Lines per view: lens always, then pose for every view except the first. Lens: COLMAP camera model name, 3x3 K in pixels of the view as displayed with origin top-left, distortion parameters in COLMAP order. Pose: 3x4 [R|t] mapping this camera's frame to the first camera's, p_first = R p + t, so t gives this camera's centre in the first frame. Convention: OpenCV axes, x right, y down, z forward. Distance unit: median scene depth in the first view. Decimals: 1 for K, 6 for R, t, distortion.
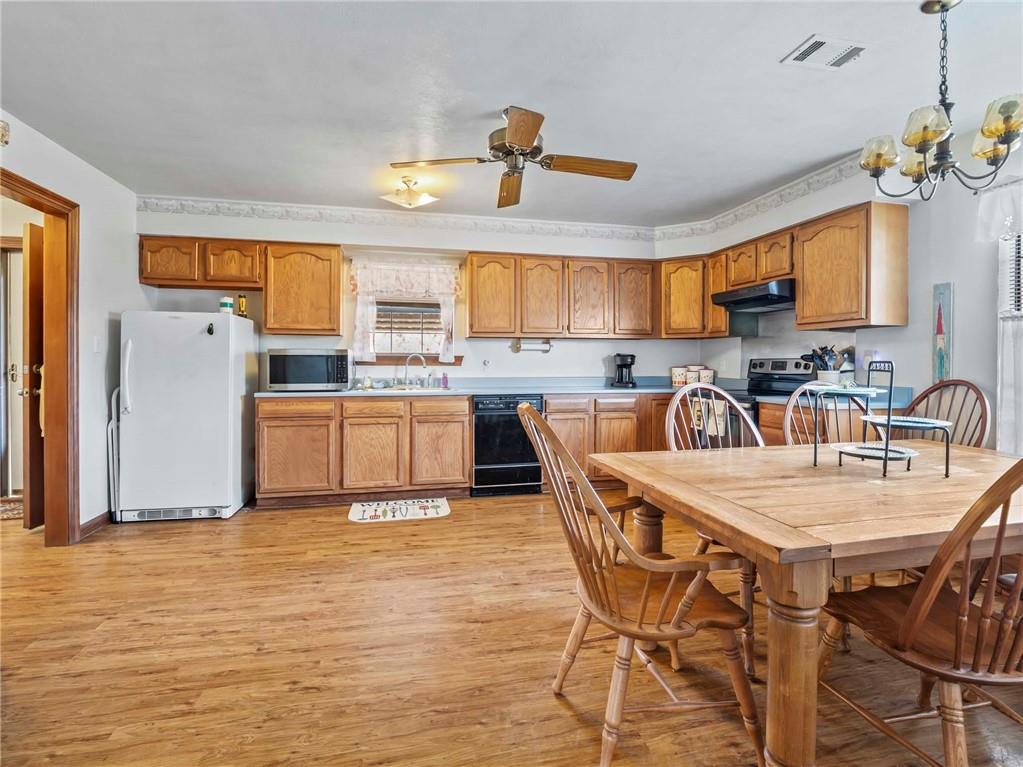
lens RADIAL K [[500.2, 0, 514.0], [0, 500.2, 362.7], [0, 0, 1]] dist [-0.005234, -0.000989]
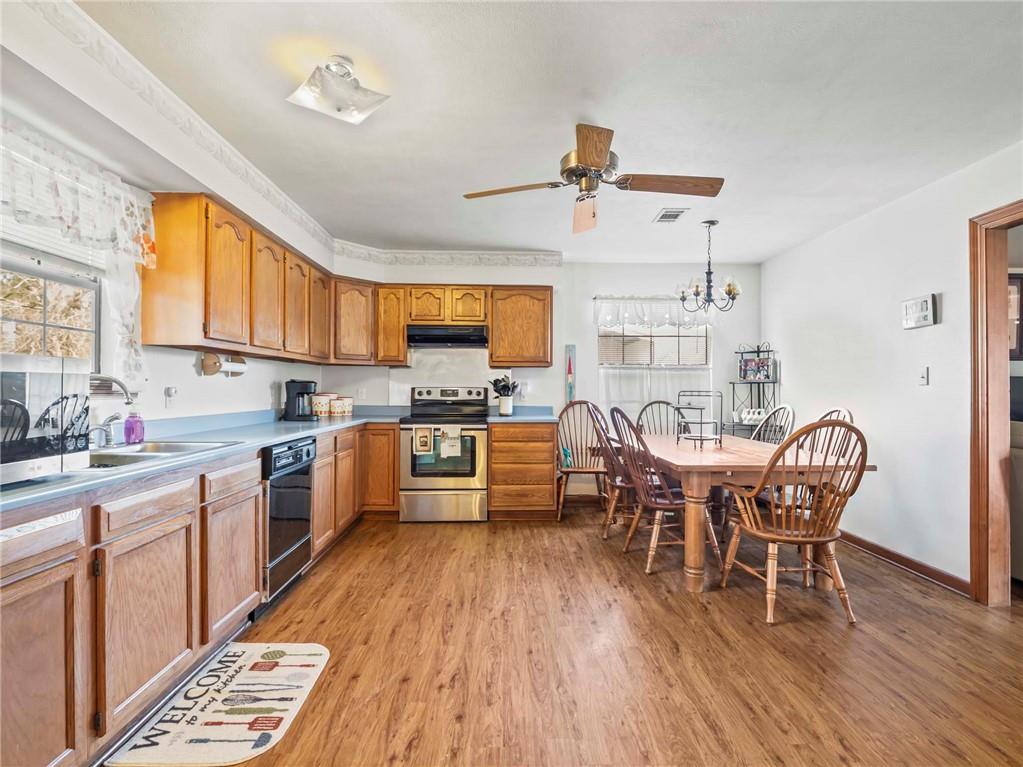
lens RADIAL K [[501.1, 0, 511.5], [0, 501.1, 383.5], [0, 0, 1]] dist [-0.007534, -0.000319]
pose [[0.201940, 0.011021, 0.979336, -0.571236], [-0.001329, 0.999939, -0.010979, -0.004135], [-0.979397, 0.000916, 0.201942, 0.560638]]
